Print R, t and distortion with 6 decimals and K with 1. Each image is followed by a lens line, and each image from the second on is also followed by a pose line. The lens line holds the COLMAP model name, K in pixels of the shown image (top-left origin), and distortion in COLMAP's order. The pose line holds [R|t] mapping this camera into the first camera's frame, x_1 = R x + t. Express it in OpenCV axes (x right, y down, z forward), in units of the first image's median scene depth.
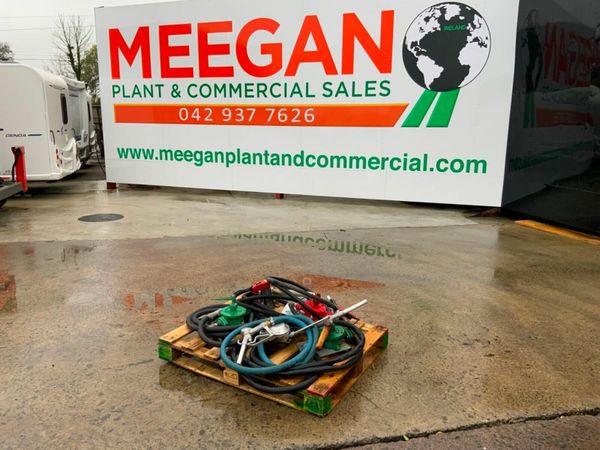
lens RADIAL K [[496.2, 0, 300.0], [0, 496.2, 225.0], [0, 0, 1]] dist [0.071852, -0.156266]
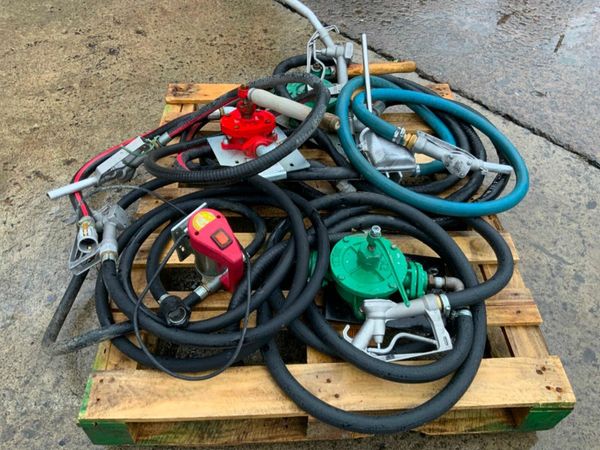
lens RADIAL K [[496.2, 0, 300.0], [0, 496.2, 225.0], [0, 0, 1]] dist [0.071852, -0.156266]
pose [[-0.525444, -0.656828, 0.540819, -0.301716], [0.143455, 0.558145, 0.817248, -0.129974], [-0.838647, 0.507001, -0.199049, 1.207967]]
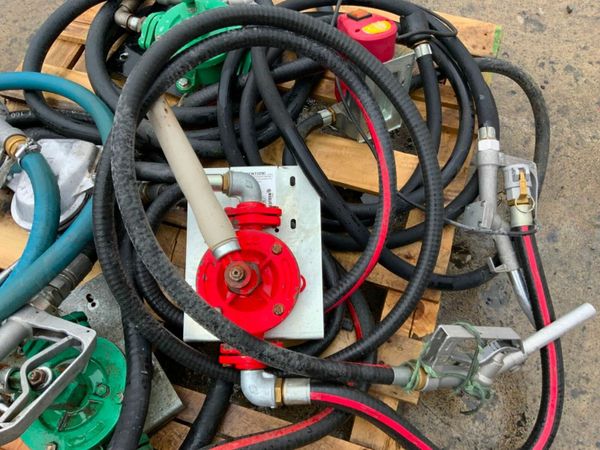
lens RADIAL K [[496.2, 0, 300.0], [0, 496.2, 225.0], [0, 0, 1]] dist [0.071852, -0.156266]
pose [[0.209259, 0.874103, -0.438354, 0.120555], [-0.182590, 0.475323, 0.860656, -0.041083], [0.960662, -0.100061, 0.259069, 1.073491]]
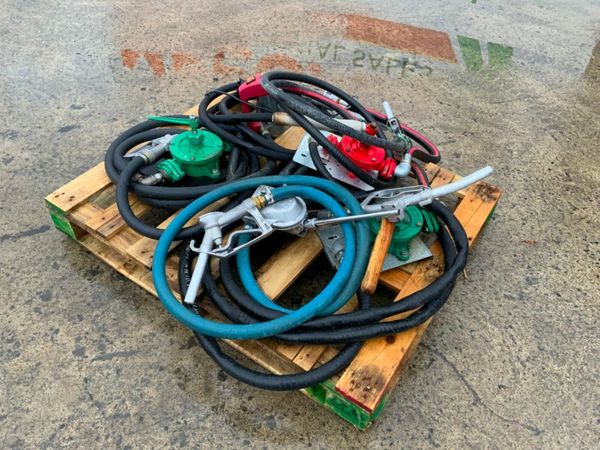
lens RADIAL K [[496.2, 0, 300.0], [0, 496.2, 225.0], [0, 0, 1]] dist [0.071852, -0.156266]
pose [[0.997135, 0.069297, -0.030312, -0.011915], [-0.044137, 0.858549, 0.510828, -0.017595], [0.061423, -0.508027, 0.859148, 0.598549]]
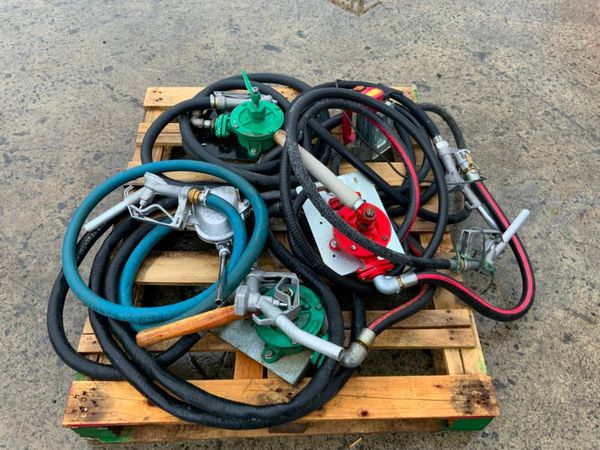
lens RADIAL K [[496.2, 0, 300.0], [0, 496.2, 225.0], [0, 0, 1]] dist [0.071852, -0.156266]
pose [[0.525474, 0.673416, -0.519988, 0.224871], [-0.208186, 0.694360, 0.688856, -0.101052], [0.824946, -0.253722, 0.505064, 0.850206]]
